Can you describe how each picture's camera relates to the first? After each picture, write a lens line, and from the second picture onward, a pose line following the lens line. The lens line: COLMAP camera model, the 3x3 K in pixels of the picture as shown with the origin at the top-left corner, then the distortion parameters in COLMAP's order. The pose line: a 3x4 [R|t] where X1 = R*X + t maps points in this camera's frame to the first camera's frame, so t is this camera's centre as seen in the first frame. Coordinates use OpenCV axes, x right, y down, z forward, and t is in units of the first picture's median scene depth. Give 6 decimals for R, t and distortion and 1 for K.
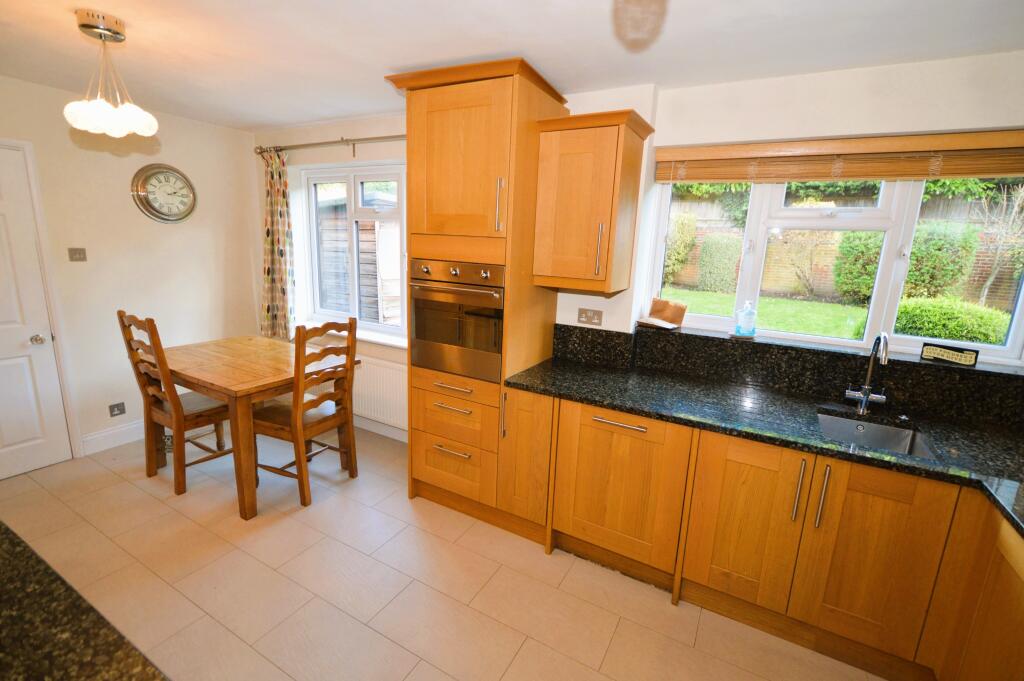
lens RADIAL K [[452.4, 0, 514.3], [0, 452.4, 337.4], [0, 0, 1]] dist [0.004663, -0.005110]
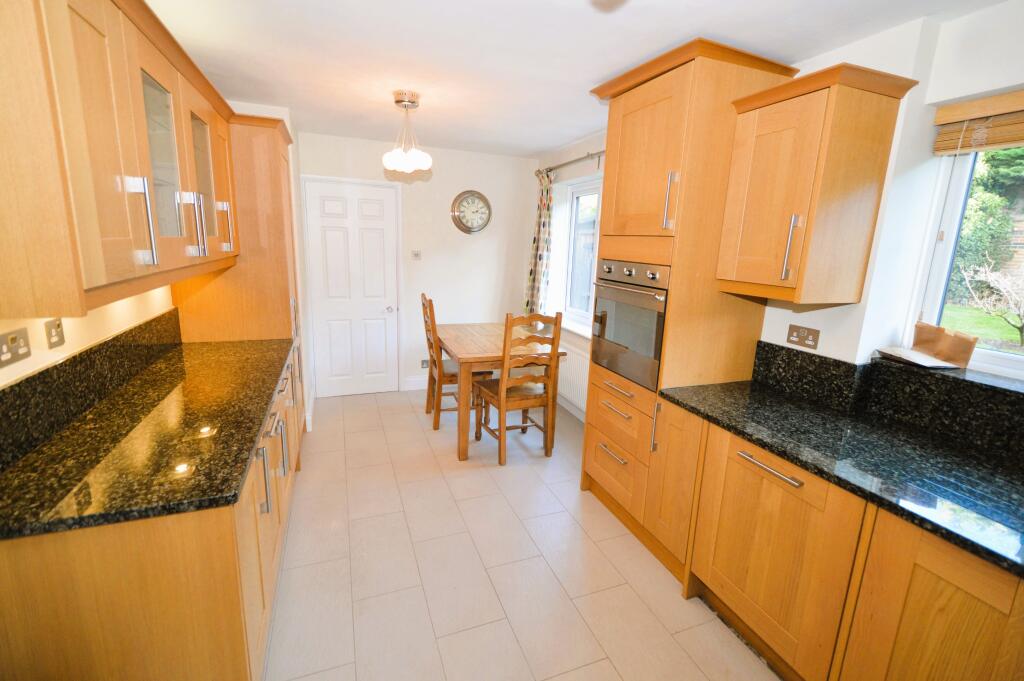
lens RADIAL K [[452.4, 0, 519.3], [0, 452.4, 337.3], [0, 0, 1]] dist [0.004663, -0.005110]
pose [[0.769545, 0.119921, -0.627231, 0.294333], [-0.139915, 0.990007, 0.017620, 0.010993], [0.623076, 0.074200, 0.778634, 0.084054]]
